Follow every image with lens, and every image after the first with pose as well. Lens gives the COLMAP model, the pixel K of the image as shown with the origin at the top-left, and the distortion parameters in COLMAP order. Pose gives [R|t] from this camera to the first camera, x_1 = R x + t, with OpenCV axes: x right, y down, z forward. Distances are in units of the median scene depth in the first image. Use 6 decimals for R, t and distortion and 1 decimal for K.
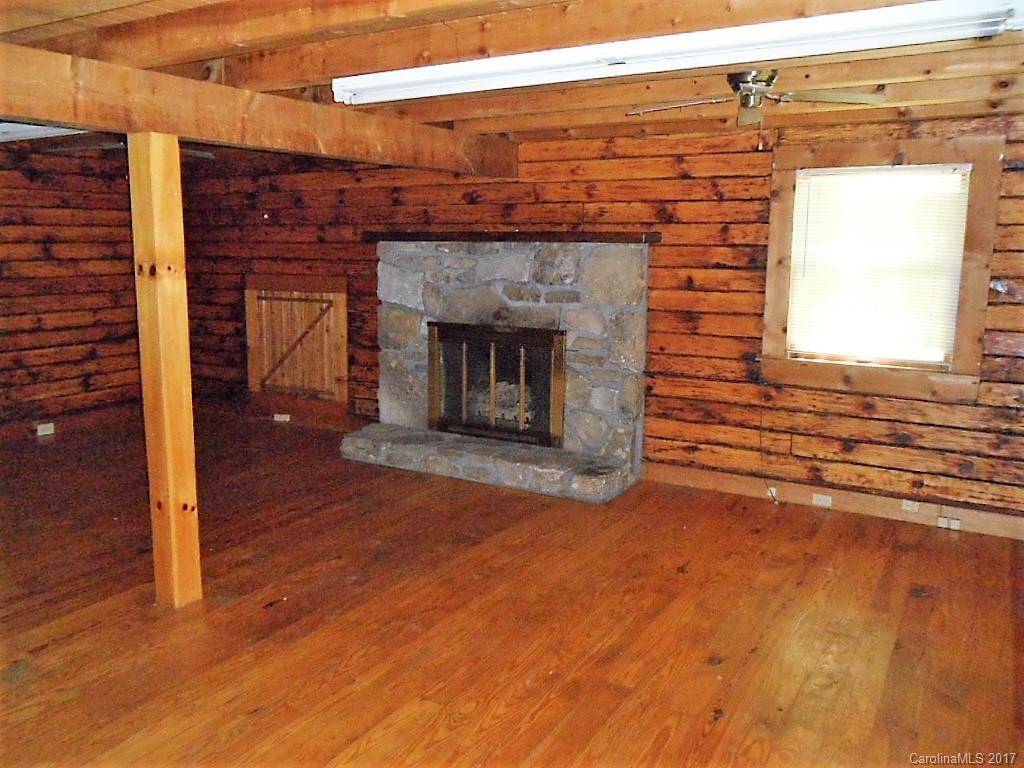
lens RADIAL K [[859.3, 0, 512.0], [0, 859.3, 384.0], [0, 0, 1]] dist [-0.010603, 0.085071]
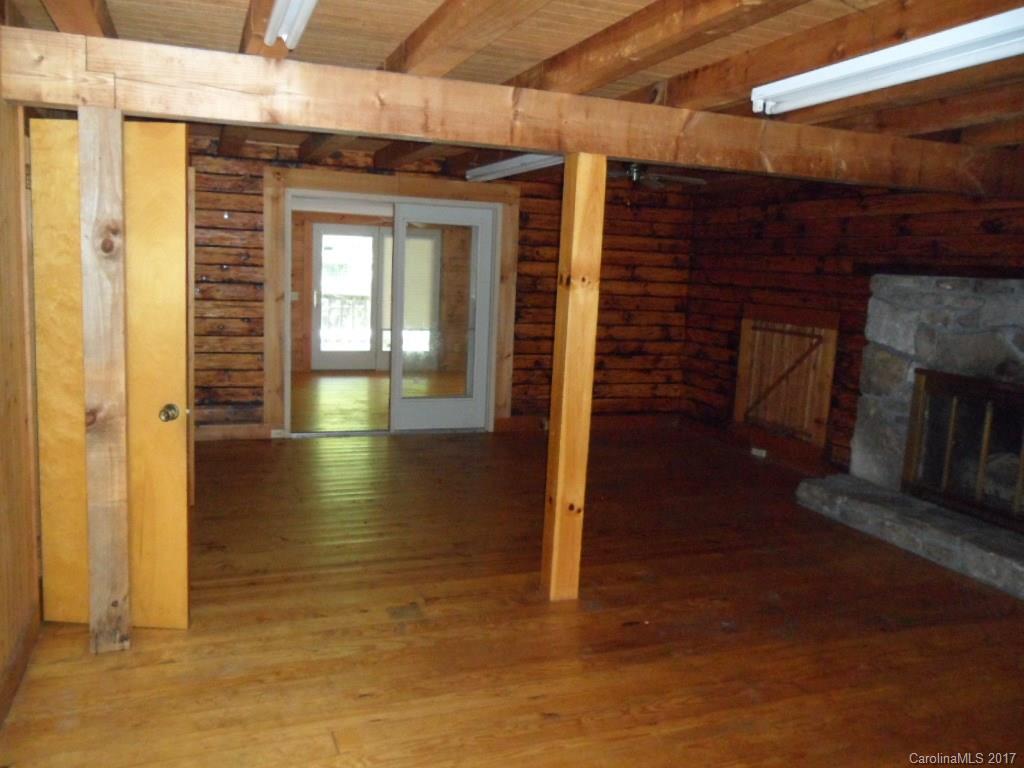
lens RADIAL K [[859.3, 0, 512.0], [0, 859.3, 384.0], [0, 0, 1]] dist [-0.010603, 0.085071]
pose [[0.788490, 0.124086, -0.602401, 0.108368], [-0.151150, 0.988494, 0.005774, -0.000446], [0.596186, 0.086500, 0.798173, 0.068135]]
